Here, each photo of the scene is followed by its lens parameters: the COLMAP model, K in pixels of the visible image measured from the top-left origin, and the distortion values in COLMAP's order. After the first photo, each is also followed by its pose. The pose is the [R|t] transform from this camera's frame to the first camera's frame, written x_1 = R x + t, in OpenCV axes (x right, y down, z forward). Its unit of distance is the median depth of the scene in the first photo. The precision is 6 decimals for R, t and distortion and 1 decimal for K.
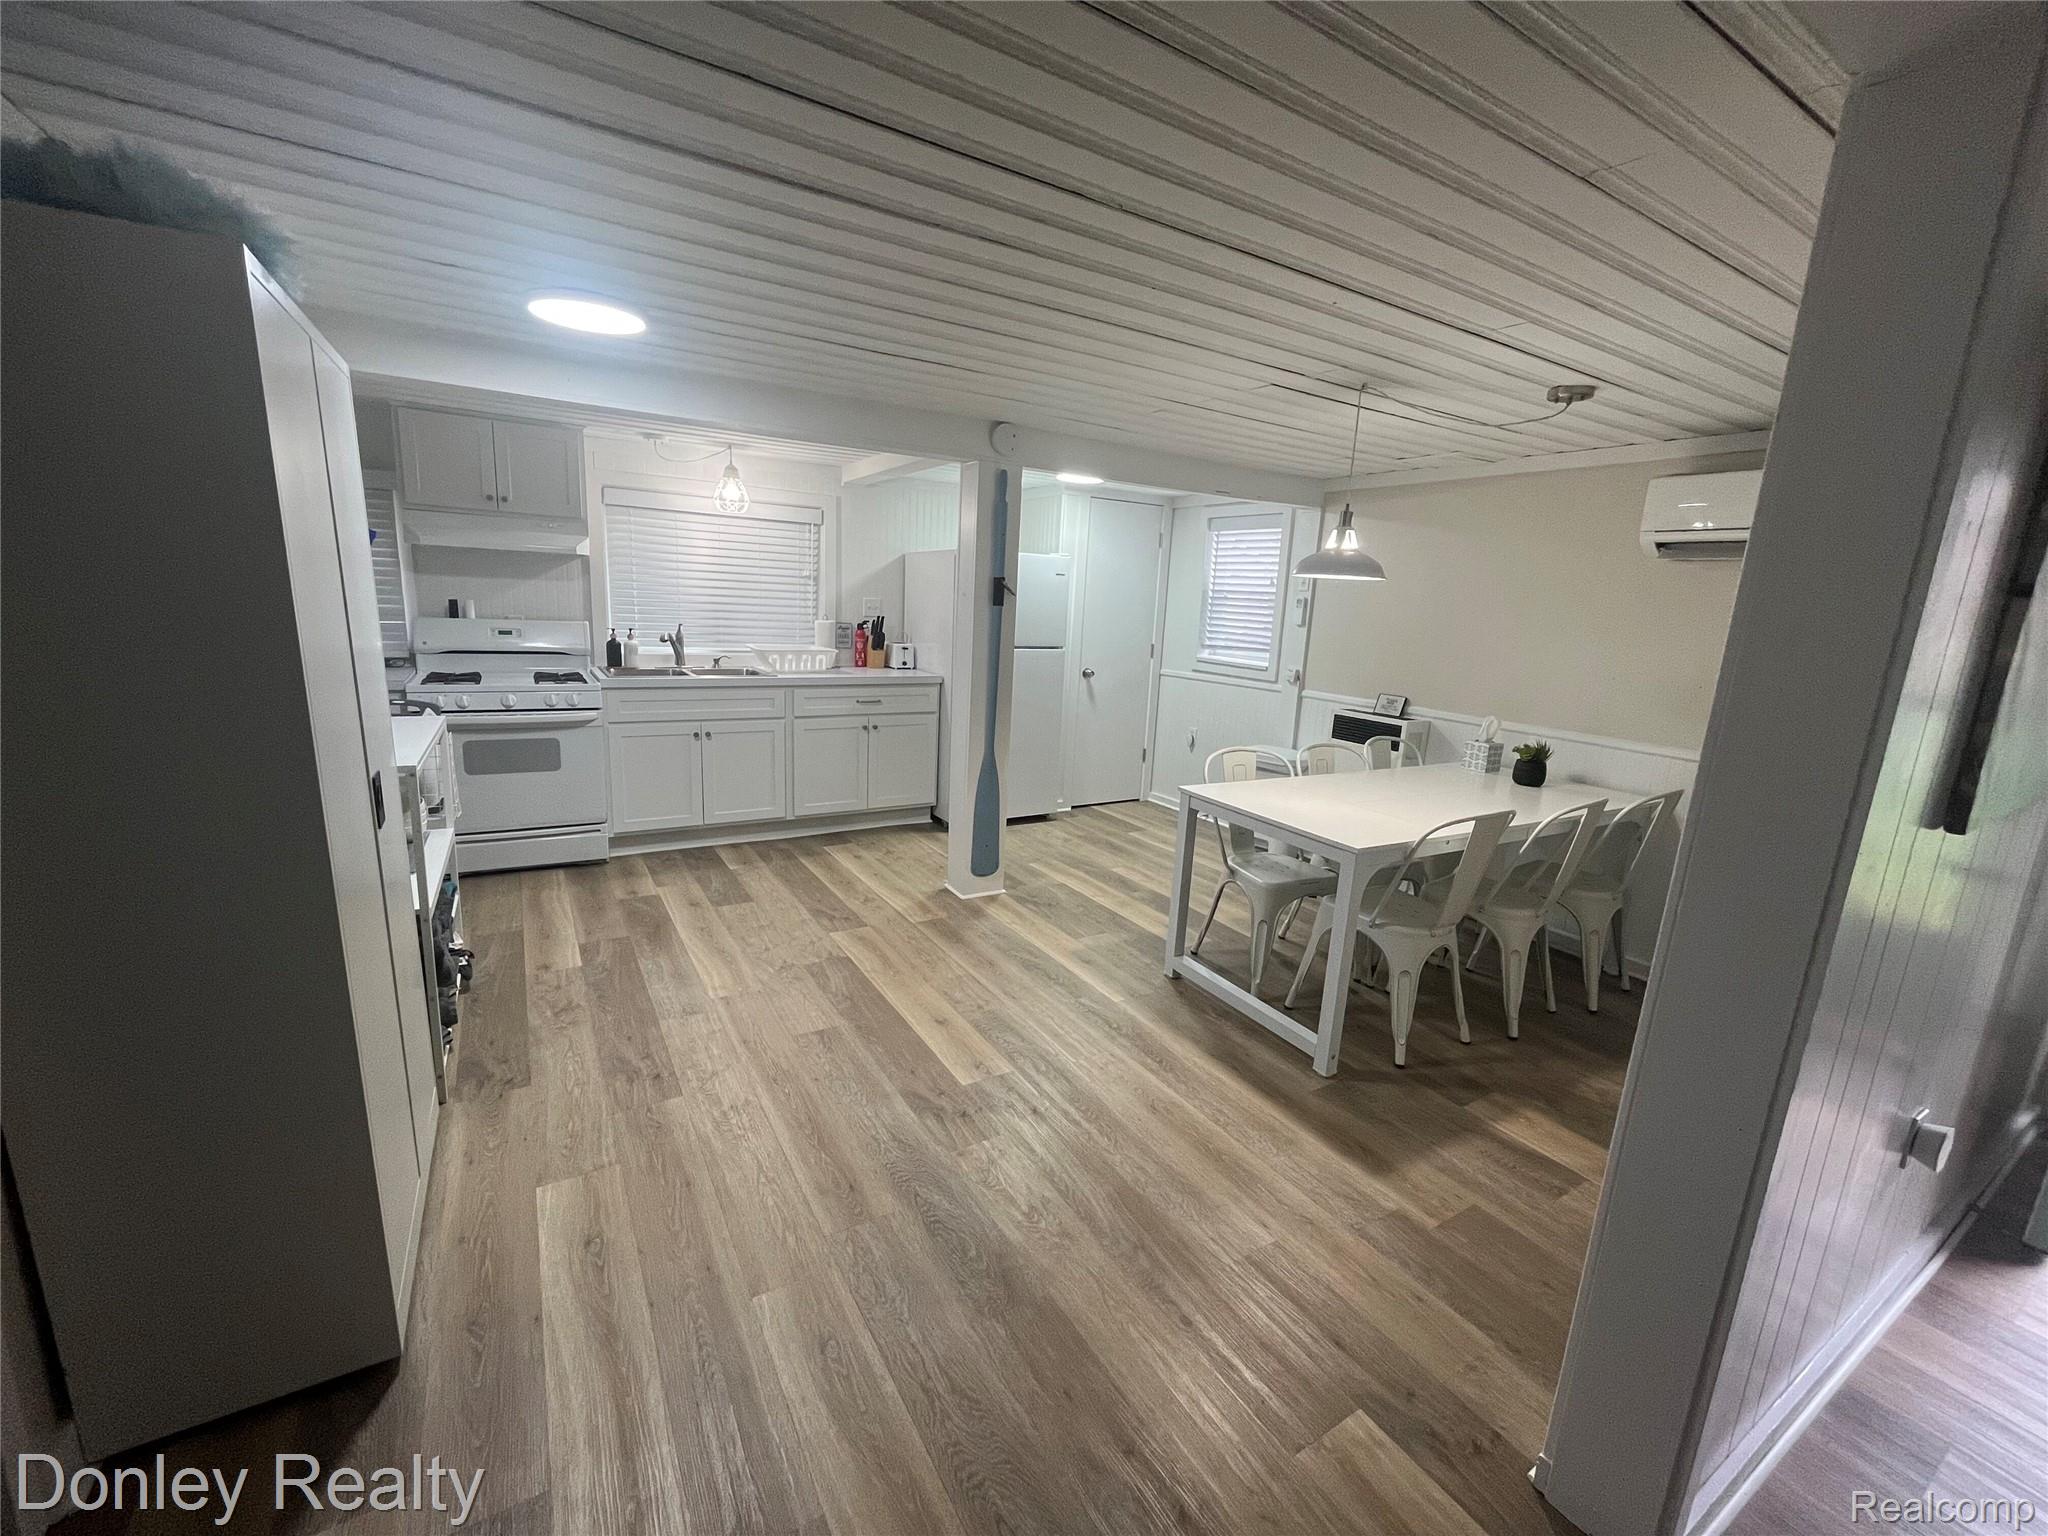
lens RADIAL K [[828.1, 0, 1022.0], [0, 828.1, 769.9], [0, 0, 1]] dist [0.002839, -0.000491]
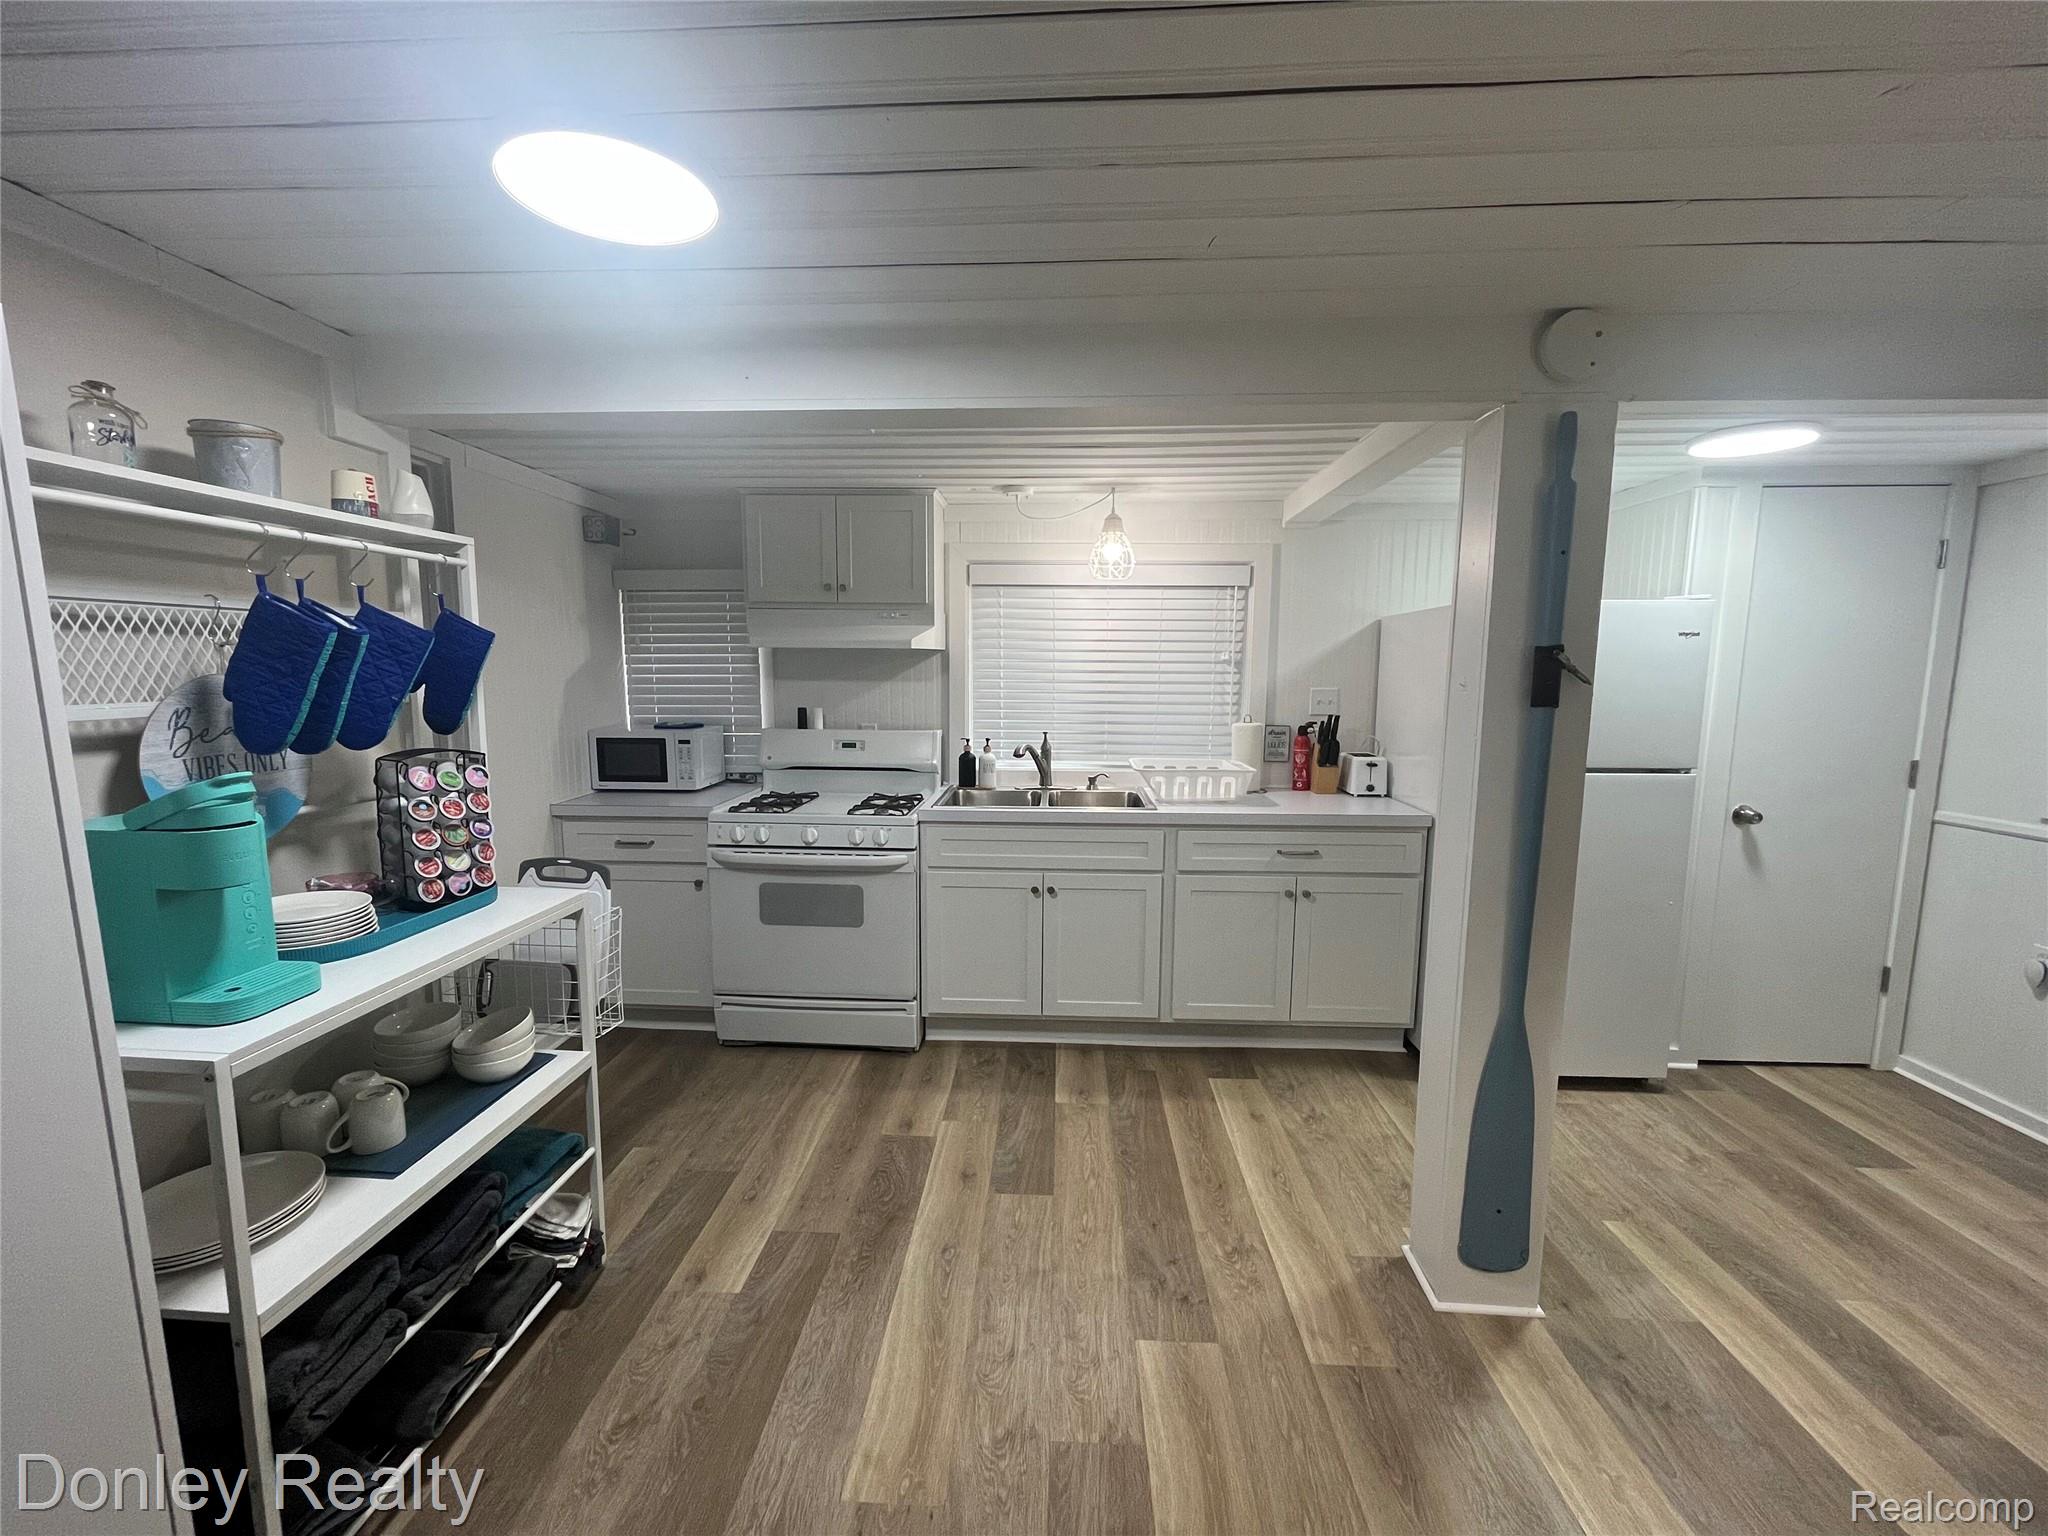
lens RADIAL K [[828.1, 0, 1023.6], [0, 828.1, 770.2], [0, 0, 1]] dist [0.002839, -0.000491]
pose [[0.828137, 0.026361, -0.559905, -0.007848], [-0.080112, 0.994205, -0.071683, -0.088073], [0.554771, 0.104218, 0.825450, 0.380622]]
